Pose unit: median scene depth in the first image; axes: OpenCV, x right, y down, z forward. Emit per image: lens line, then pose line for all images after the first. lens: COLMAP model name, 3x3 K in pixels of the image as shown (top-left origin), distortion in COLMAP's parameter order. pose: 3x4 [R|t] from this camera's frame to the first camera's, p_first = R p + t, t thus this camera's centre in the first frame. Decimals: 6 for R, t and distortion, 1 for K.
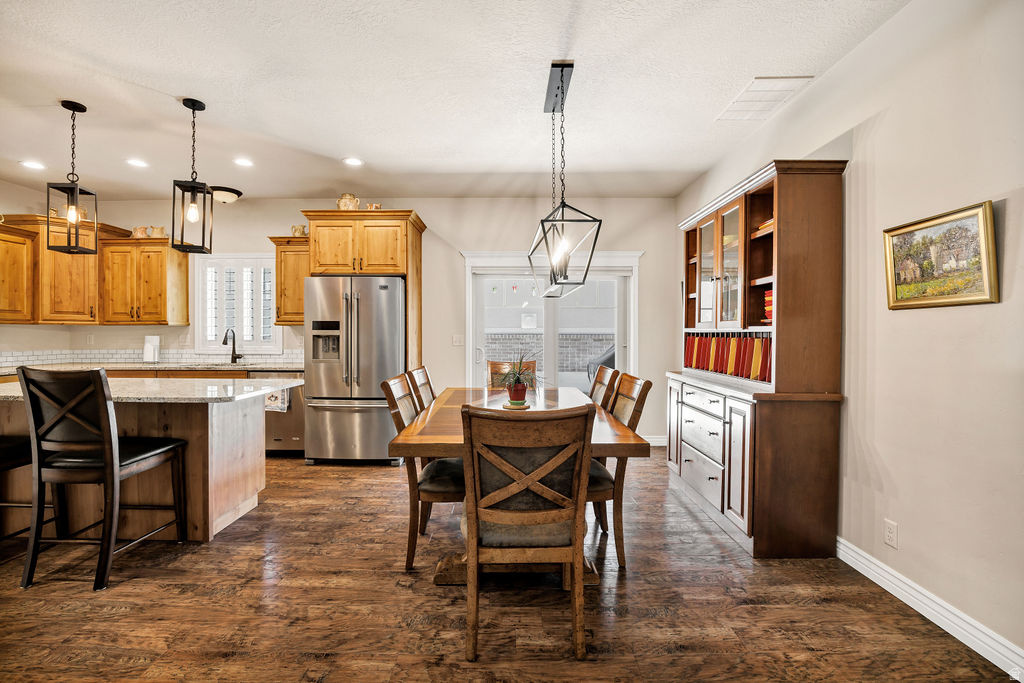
lens RADIAL K [[471.9, 0, 512.0], [0, 471.9, 341.5], [0, 0, 1]] dist [-0.002119, -0.000352]
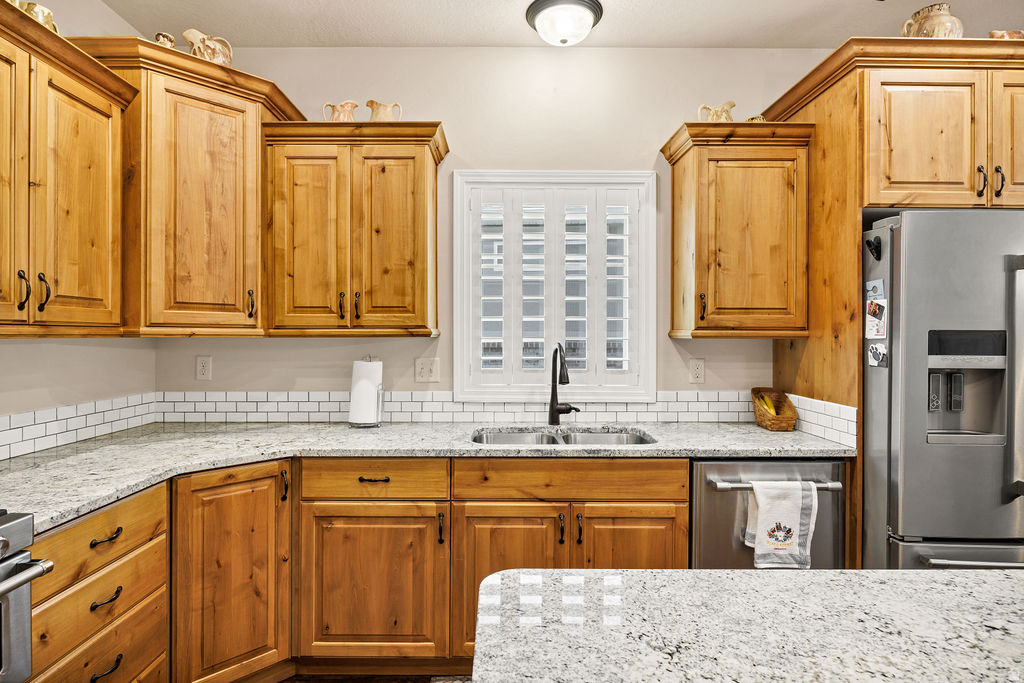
lens RADIAL K [[565.3, 0, 512.0], [0, 565.3, 341.5], [0, 0, 1]] dist [-0.000327, 0.000435]
pose [[0.999574, 0.000912, 0.029186, -0.676767], [-0.000823, 0.999995, -0.003067, -0.029525], [-0.029189, 0.003042, 0.999569, 0.509646]]
